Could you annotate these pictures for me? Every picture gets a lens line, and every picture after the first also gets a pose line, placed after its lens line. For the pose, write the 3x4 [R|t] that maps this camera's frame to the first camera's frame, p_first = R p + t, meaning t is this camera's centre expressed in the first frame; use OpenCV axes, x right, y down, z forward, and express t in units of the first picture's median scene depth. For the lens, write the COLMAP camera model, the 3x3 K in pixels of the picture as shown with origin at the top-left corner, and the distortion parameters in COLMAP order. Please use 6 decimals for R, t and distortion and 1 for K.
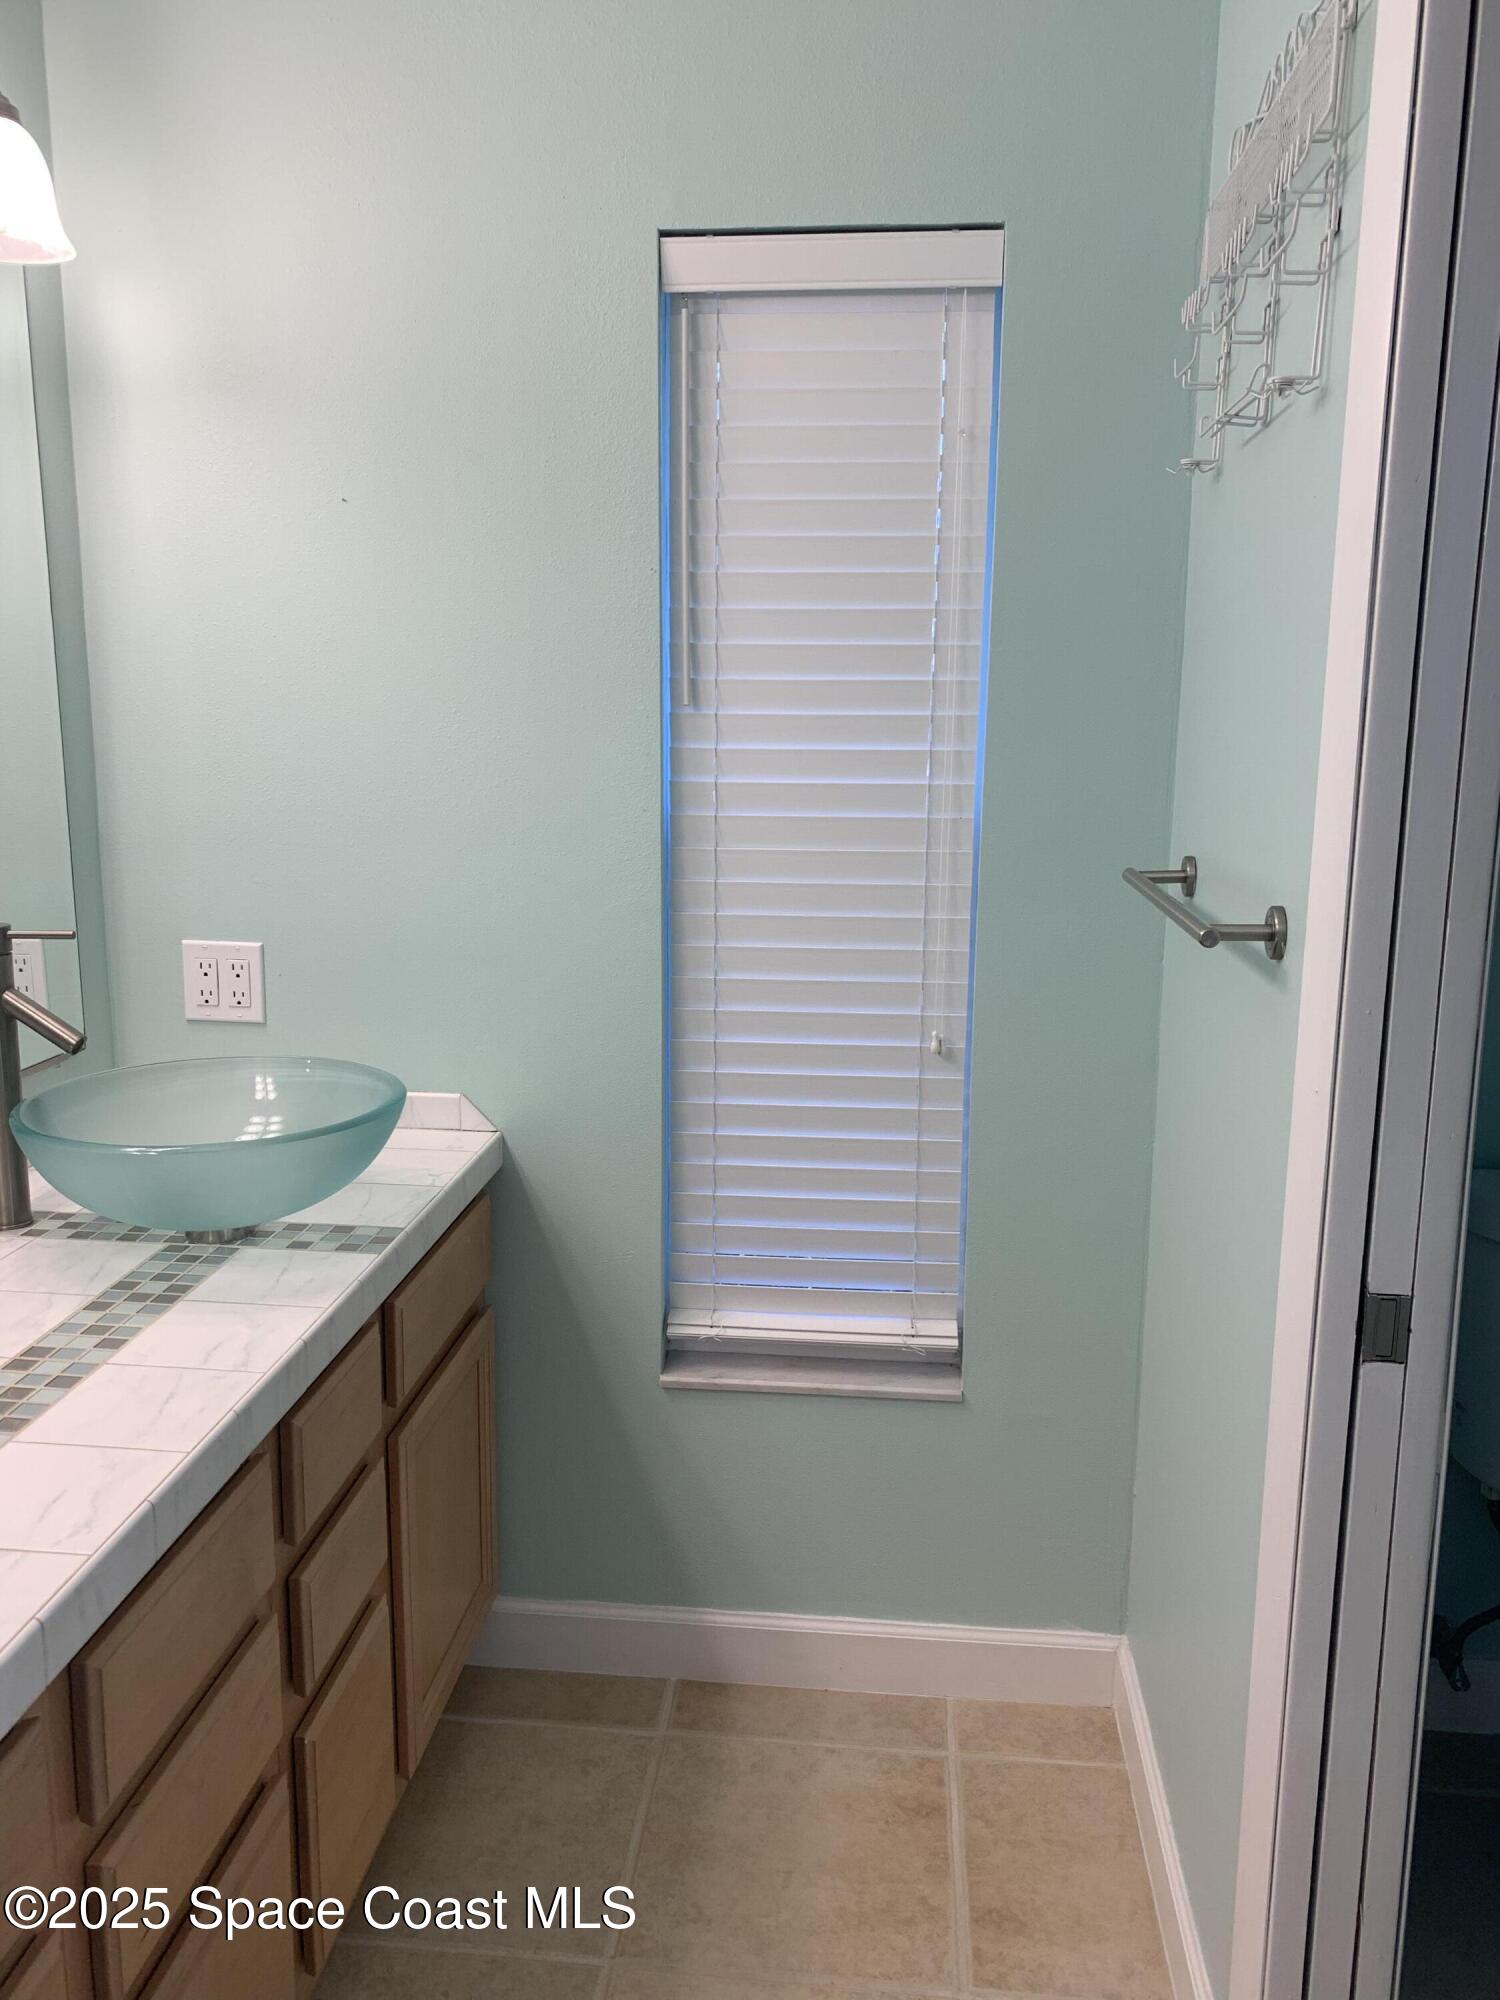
lens RADIAL K [[1535.1, 0, 749.1], [0, 1535.1, 994.7], [0, 0, 1]] dist [0.034268, -0.040526]
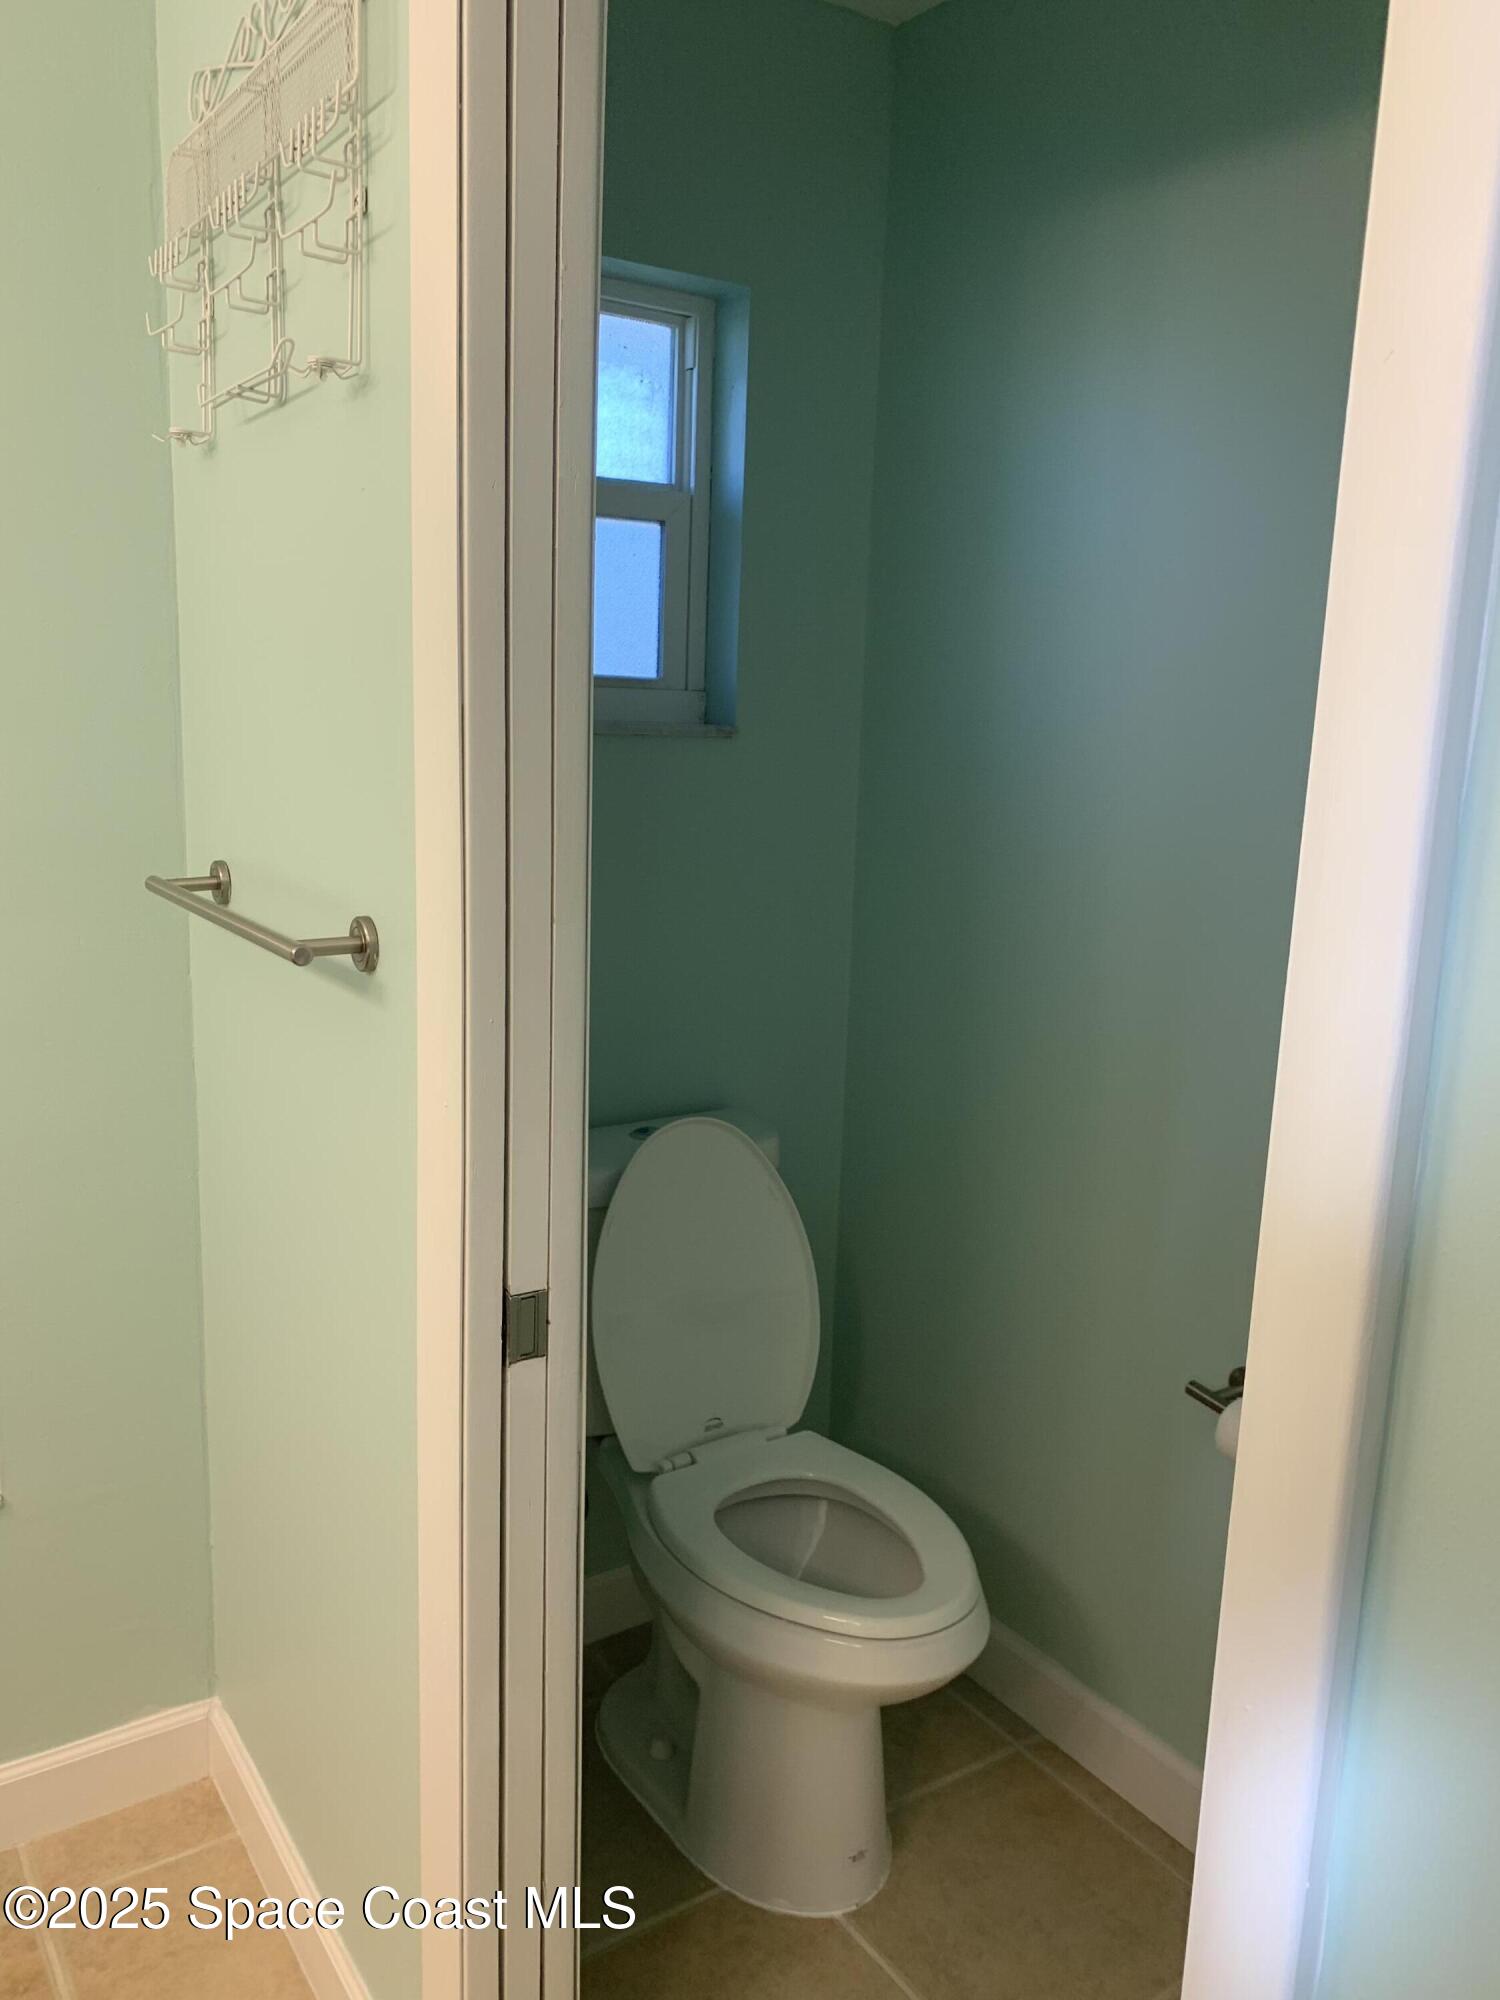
lens RADIAL K [[1535.1, 0, 747.8], [0, 1535.1, 1002.3], [0, 0, 1]] dist [0.034268, -0.040526]
pose [[0.771755, -0.105047, 0.627183, -0.073019], [0.093119, 0.994299, 0.051951, -0.029121], [-0.629065, 0.018309, 0.777137, 0.096865]]
